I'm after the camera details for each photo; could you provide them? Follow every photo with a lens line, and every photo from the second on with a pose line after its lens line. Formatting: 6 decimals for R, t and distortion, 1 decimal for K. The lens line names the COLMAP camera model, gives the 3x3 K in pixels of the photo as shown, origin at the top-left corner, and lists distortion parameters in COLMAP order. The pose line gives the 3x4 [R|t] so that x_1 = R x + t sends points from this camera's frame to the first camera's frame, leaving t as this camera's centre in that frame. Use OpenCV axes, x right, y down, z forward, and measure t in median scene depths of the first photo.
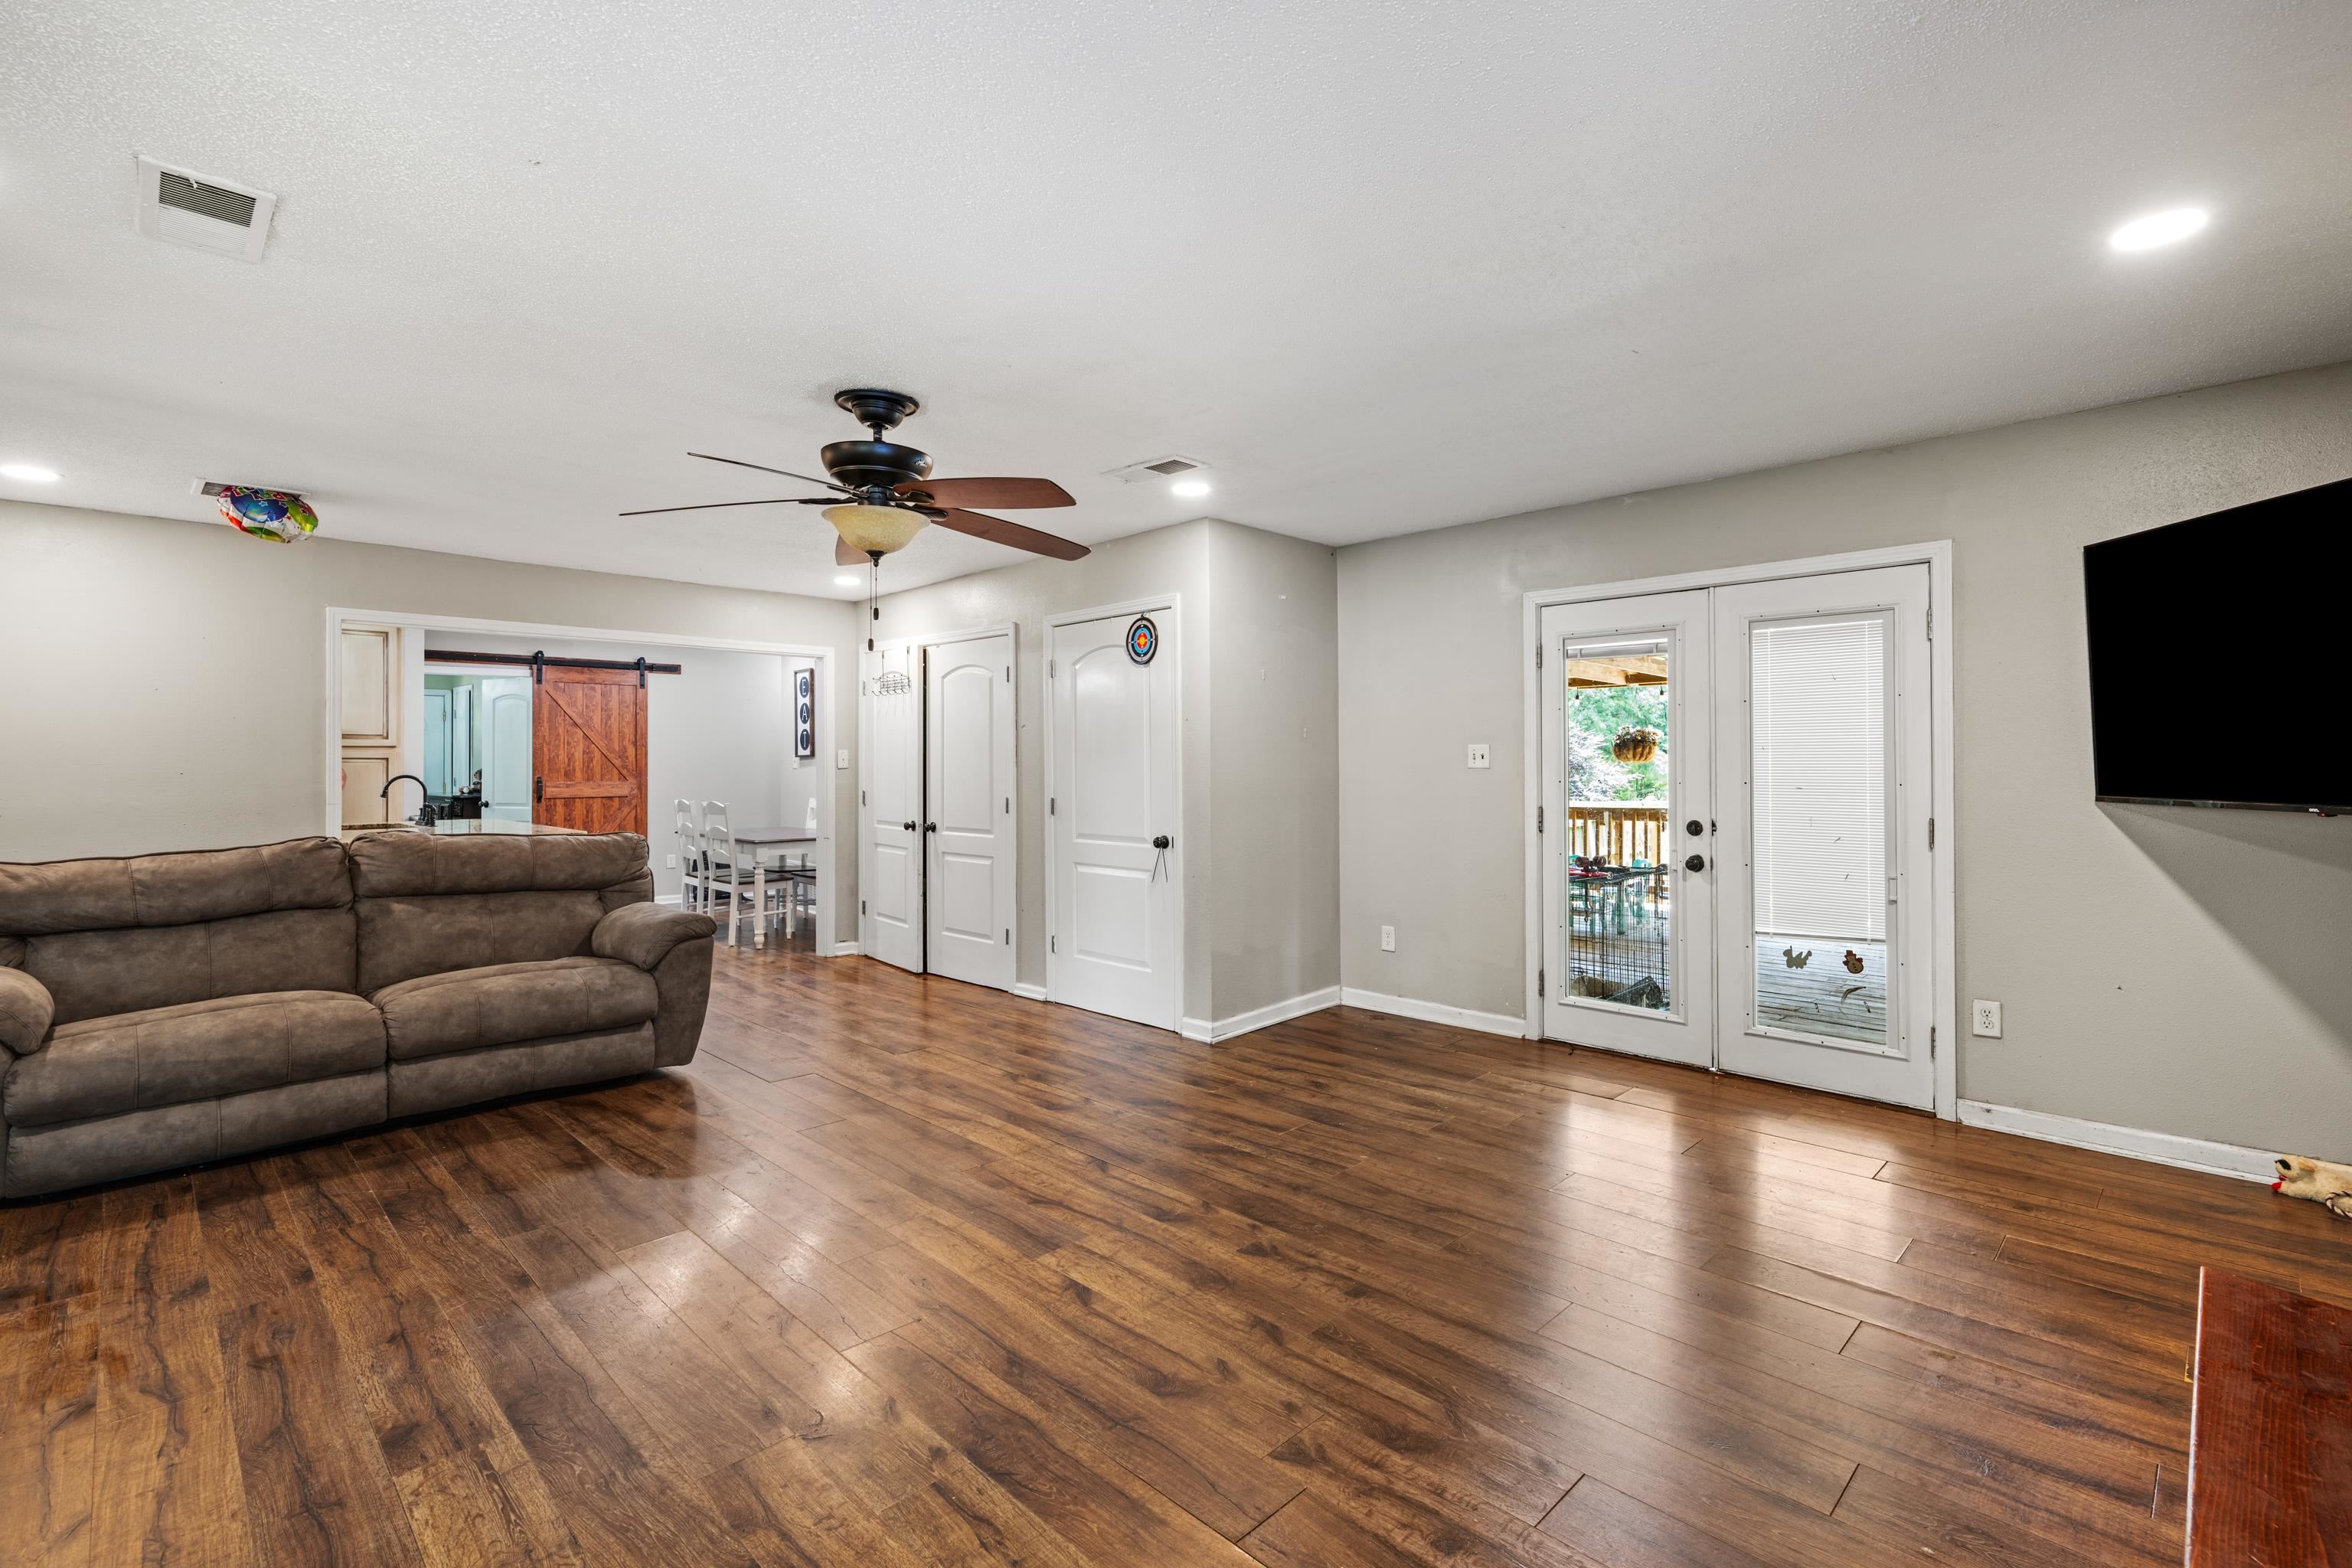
lens RADIAL K [[1056.6, 0, 1188.0], [0, 1056.6, 765.1], [0, 0, 1]] dist [-0.001500, 0.004343]
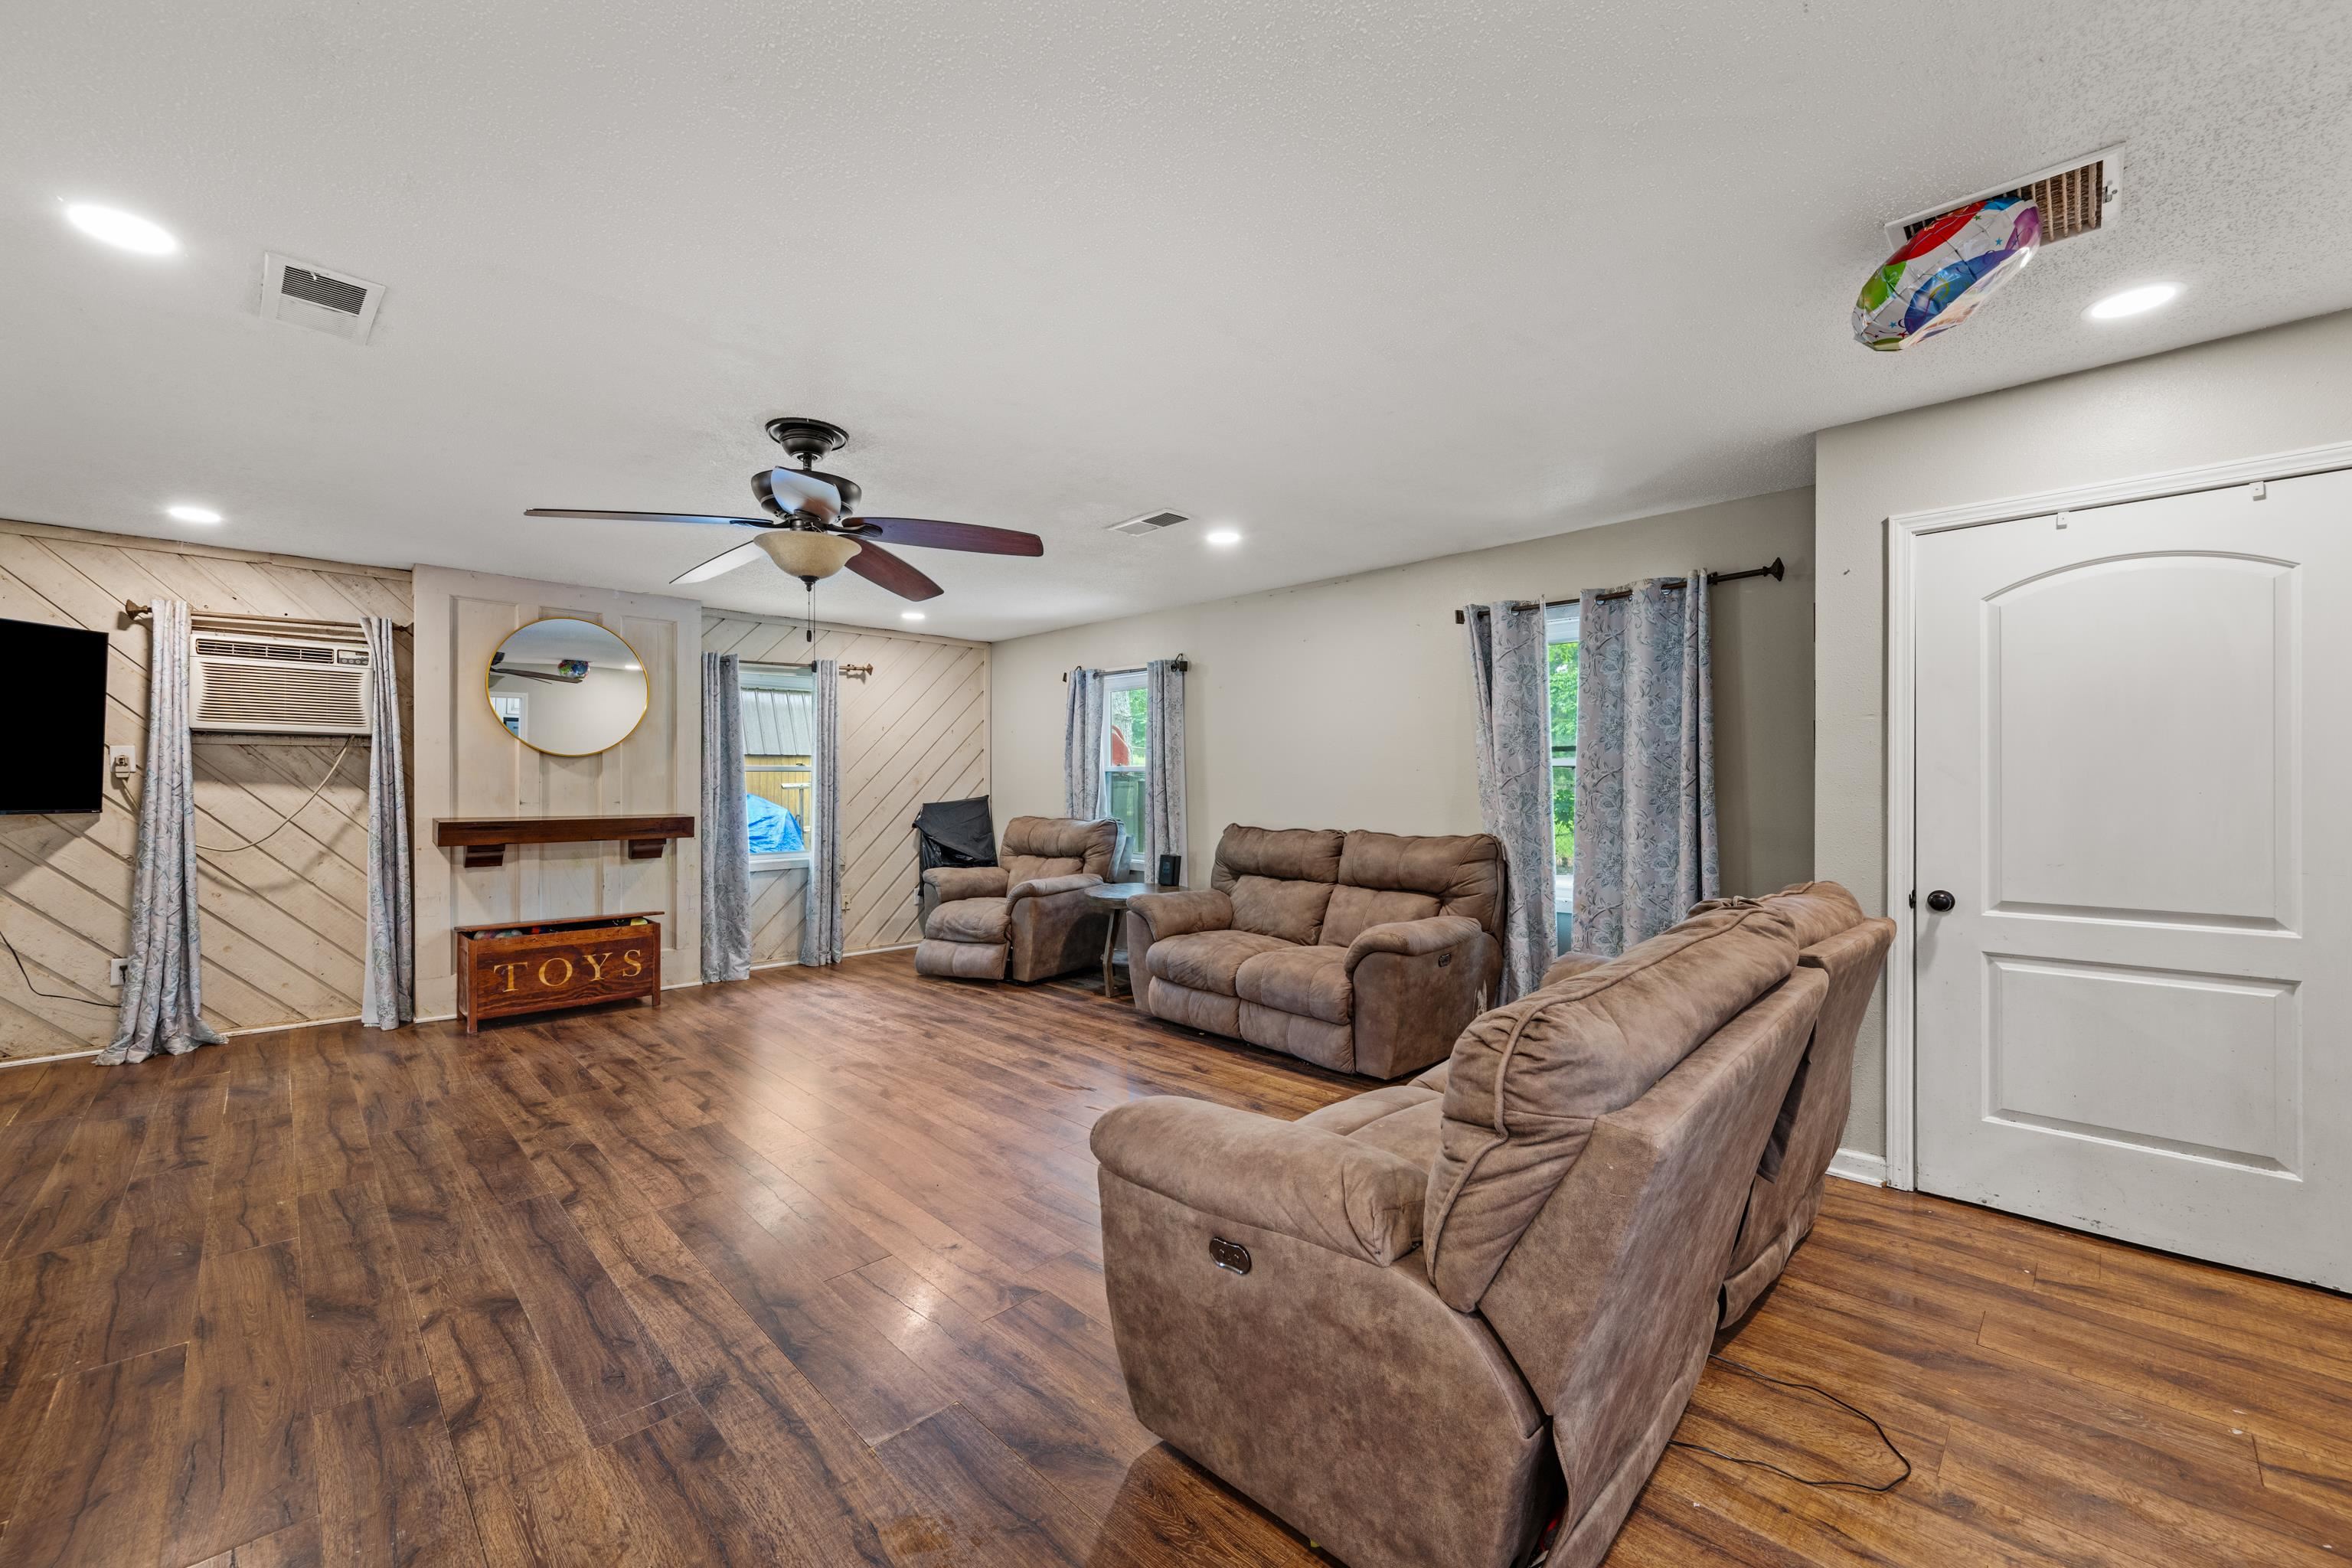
lens RADIAL K [[927.5, 0, 1179.5], [0, 927.5, 782.4], [0, 0, 1]] dist [0.001391, 0.000268]
pose [[-0.999909, 0.003366, 0.013078, -0.609285], [0.003356, 0.999994, -0.000793, 0.005474], [-0.013081, -0.000750, -0.999914, 1.732498]]
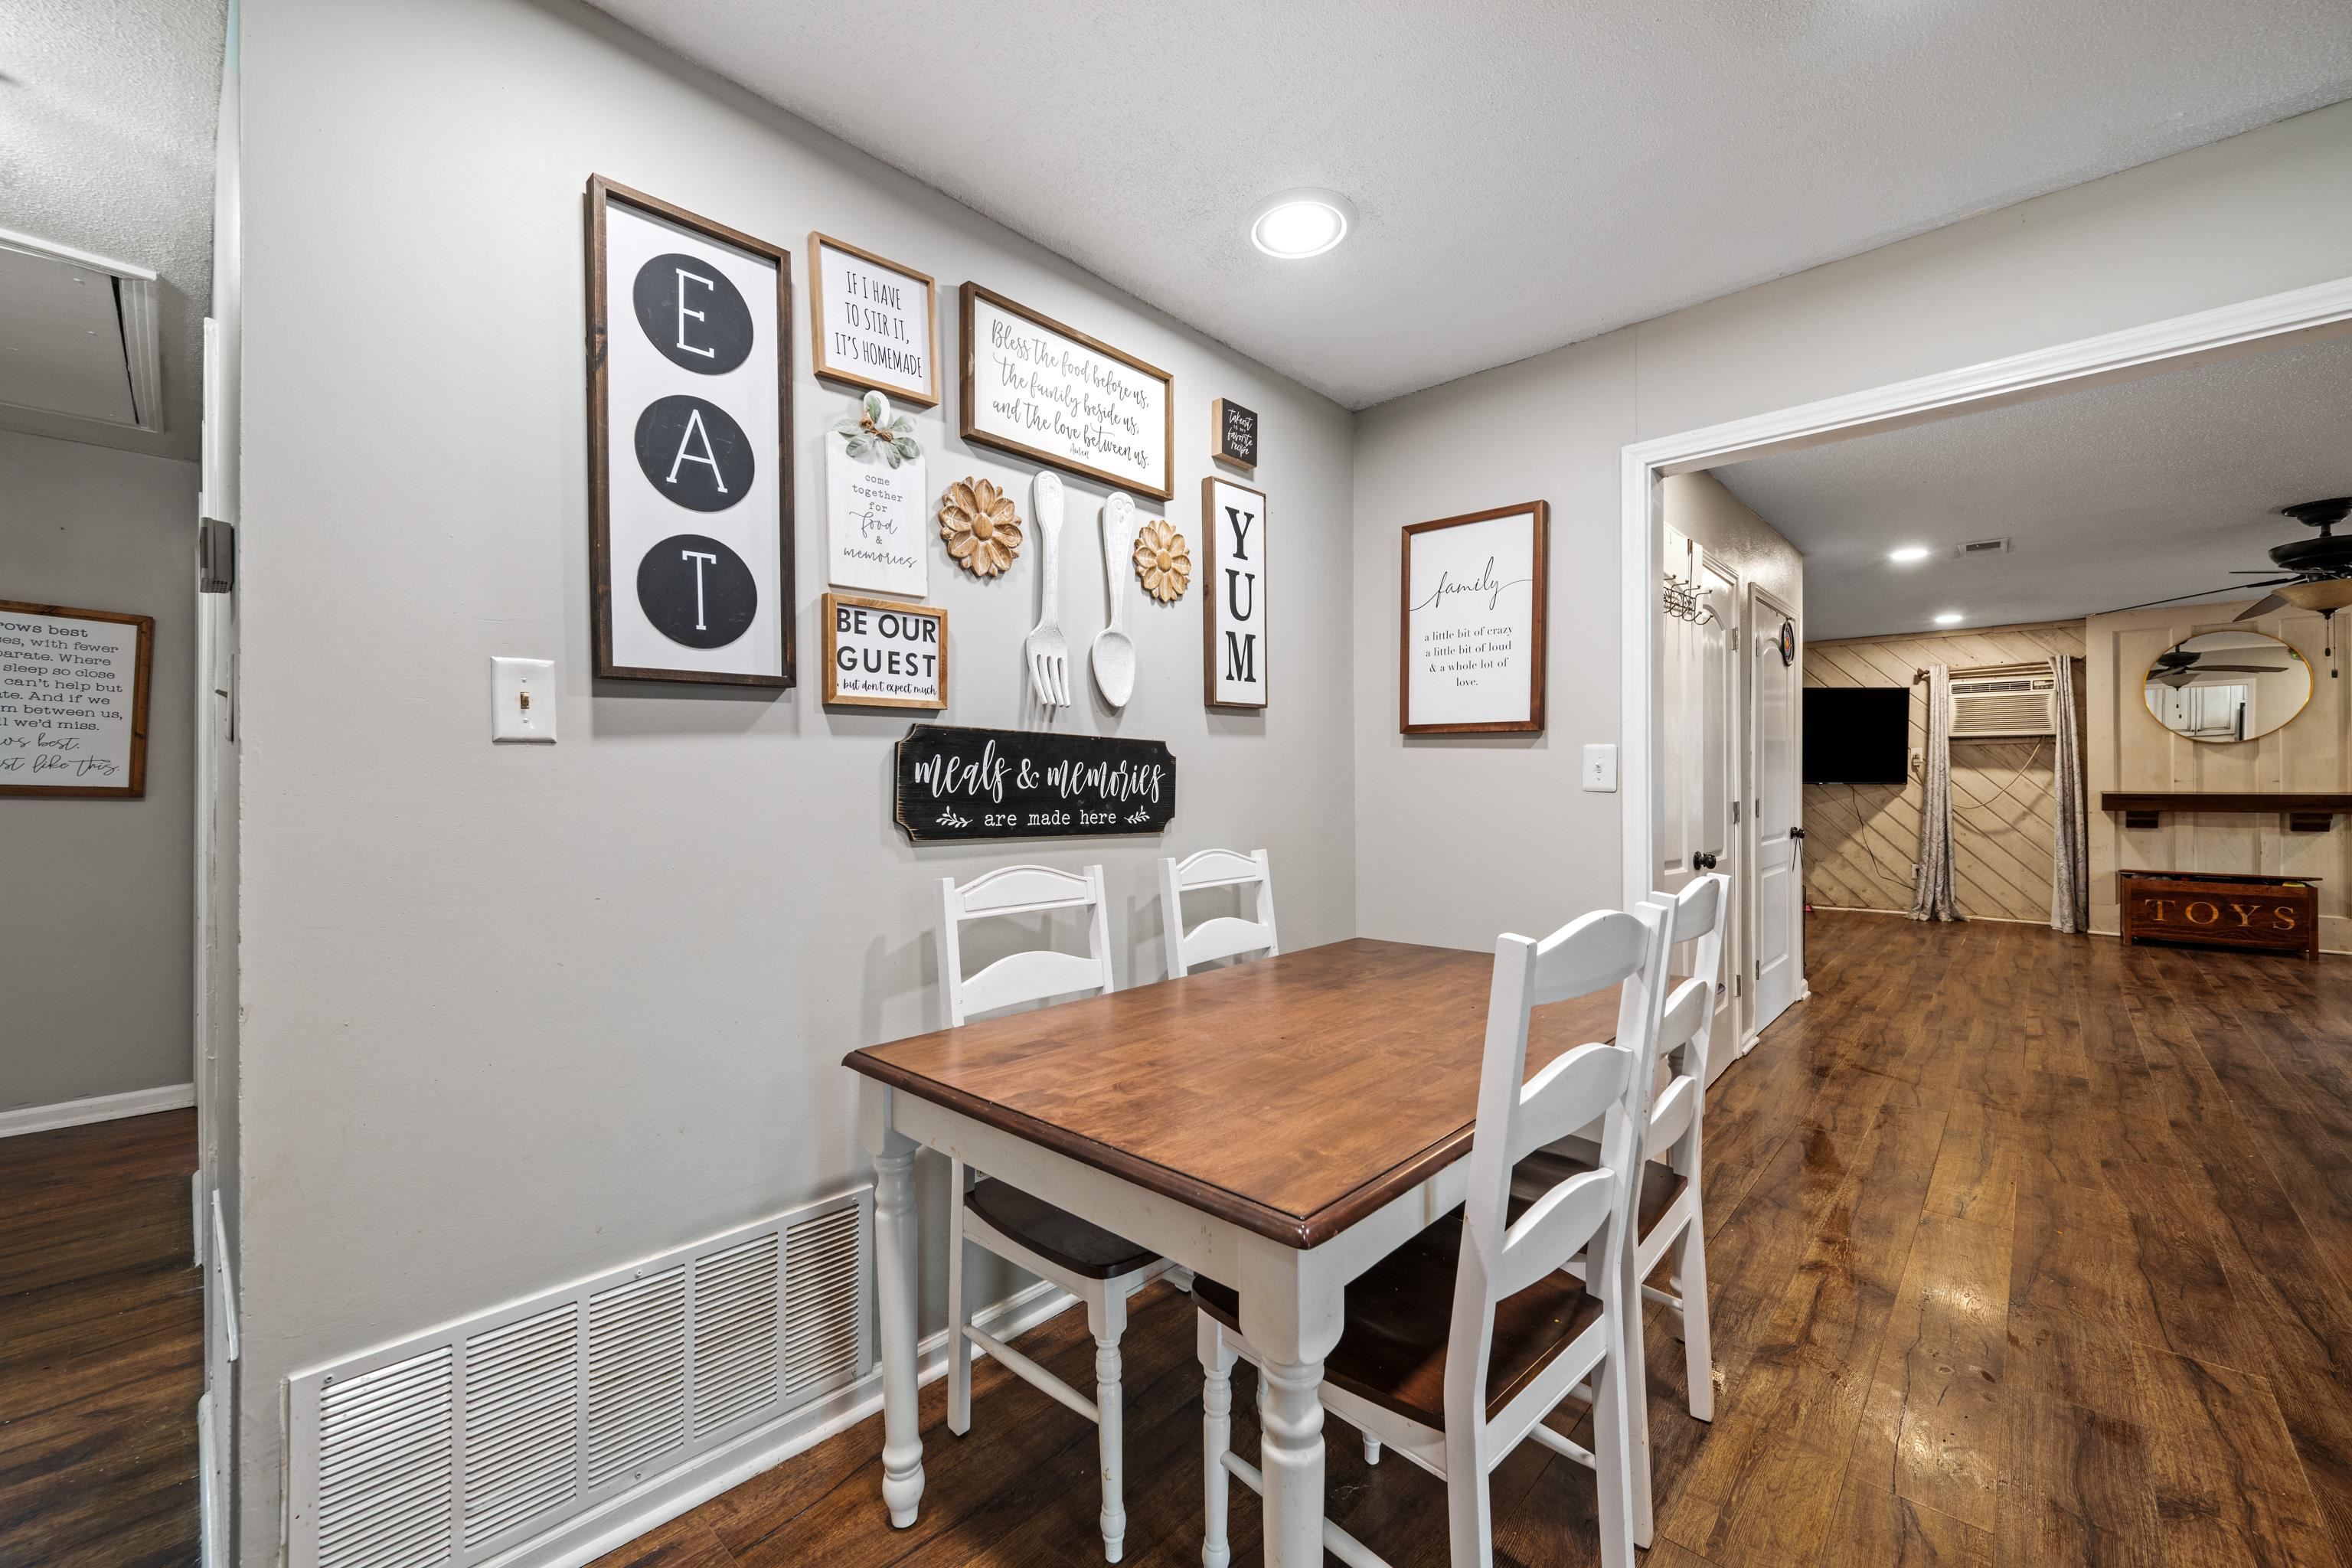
lens RADIAL K [[927.5, 0, 1179.5], [0, 927.5, 782.4], [0, 0, 1]] dist [0.001391, 0.000268]
pose [[-0.029430, 0.000790, 0.999567, -1.368531], [0.005606, 0.999984, -0.000625, 0.025681], [-0.999551, 0.005585, -0.029434, 2.354108]]
